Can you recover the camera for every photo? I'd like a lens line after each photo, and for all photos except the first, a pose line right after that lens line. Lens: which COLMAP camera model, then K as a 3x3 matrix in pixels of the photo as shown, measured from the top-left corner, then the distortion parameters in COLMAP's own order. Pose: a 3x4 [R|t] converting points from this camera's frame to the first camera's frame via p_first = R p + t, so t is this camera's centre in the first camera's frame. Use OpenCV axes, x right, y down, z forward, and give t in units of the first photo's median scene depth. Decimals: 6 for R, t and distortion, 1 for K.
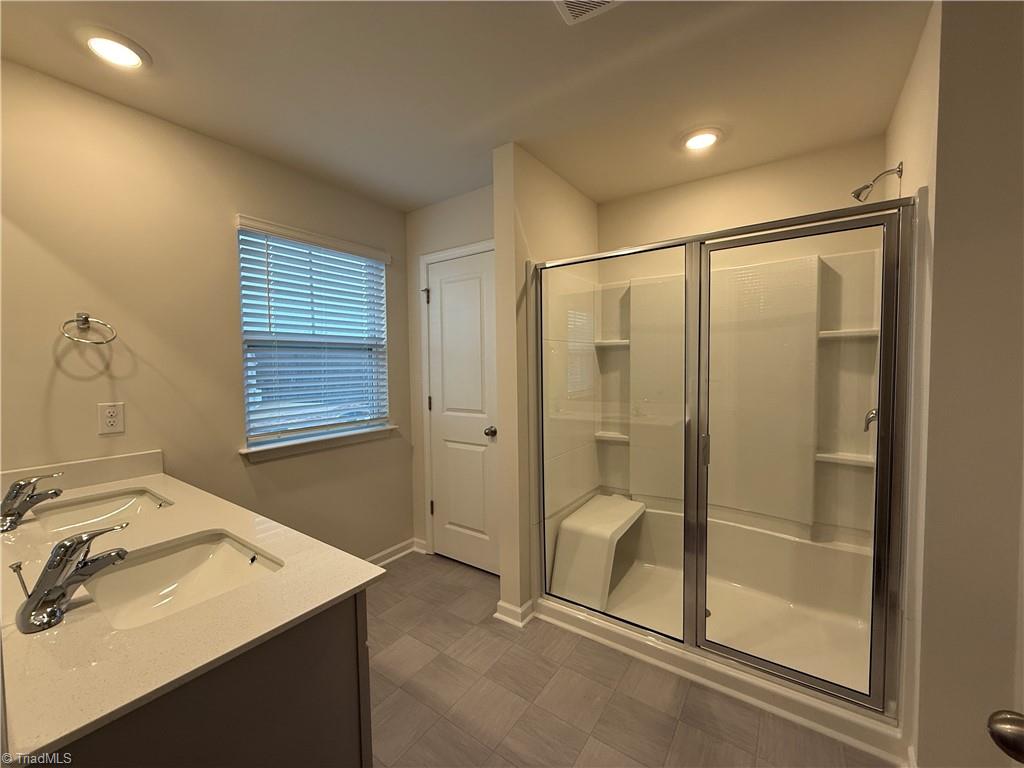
lens RADIAL K [[406.5, 0, 509.5], [0, 406.5, 384.1], [0, 0, 1]] dist [0.002208, -0.000907]
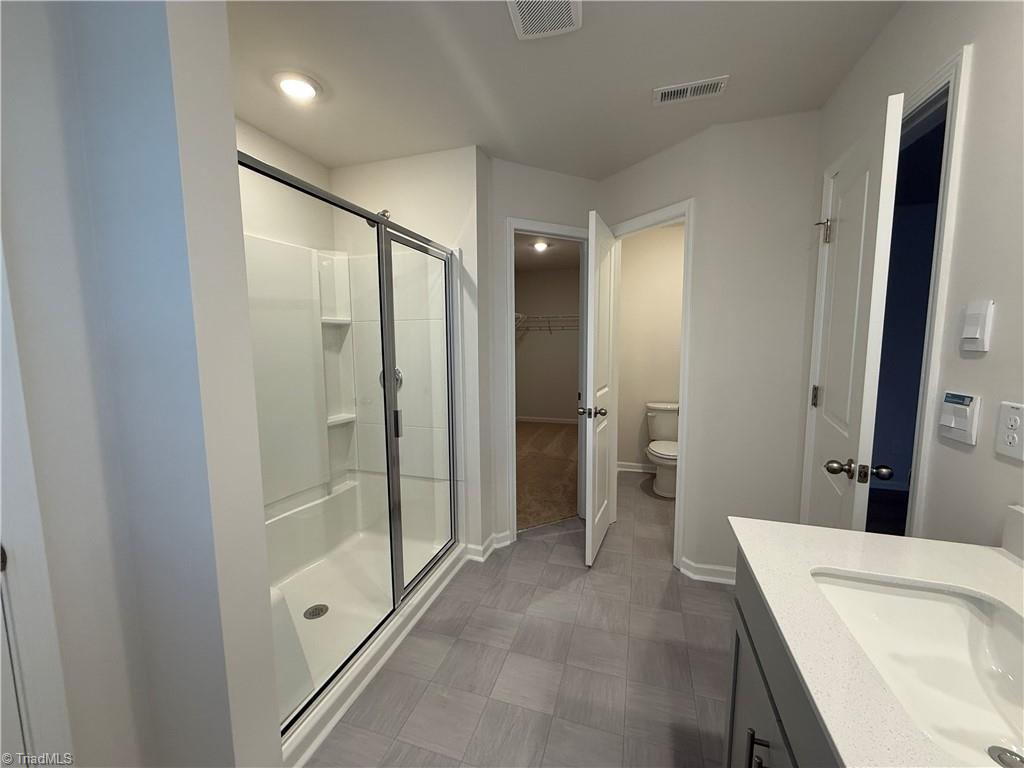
lens RADIAL K [[406.5, 0, 511.3], [0, 406.5, 382.6], [0, 0, 1]] dist [0.002208, -0.000907]
pose [[-0.291968, -0.091098, 0.952080, -0.537067], [0.057688, 0.991964, 0.112606, -0.043509], [-0.954687, 0.087801, -0.284366, 0.843158]]
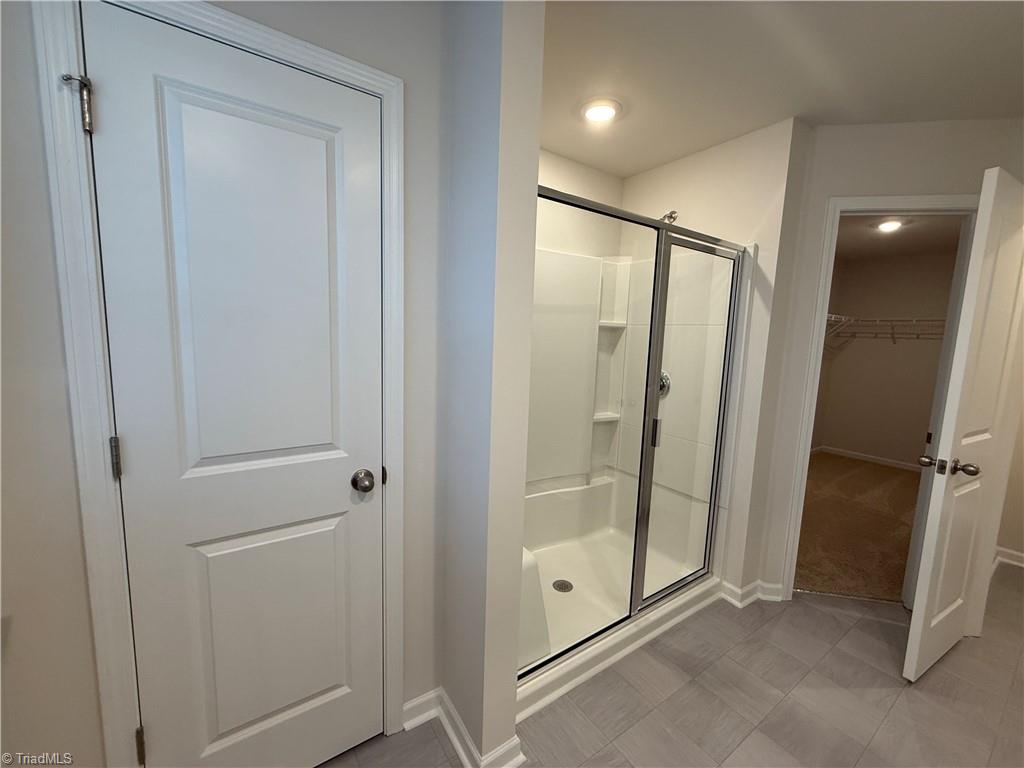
lens RADIAL K [[406.5, 0, 514.6], [0, 406.5, 383.8], [0, 0, 1]] dist [0.002208, -0.000907]
pose [[0.351546, -0.090801, 0.931757, -0.529123], [0.006033, 0.995484, 0.094735, -0.056173], [-0.936151, -0.027682, 0.350506, 0.816038]]
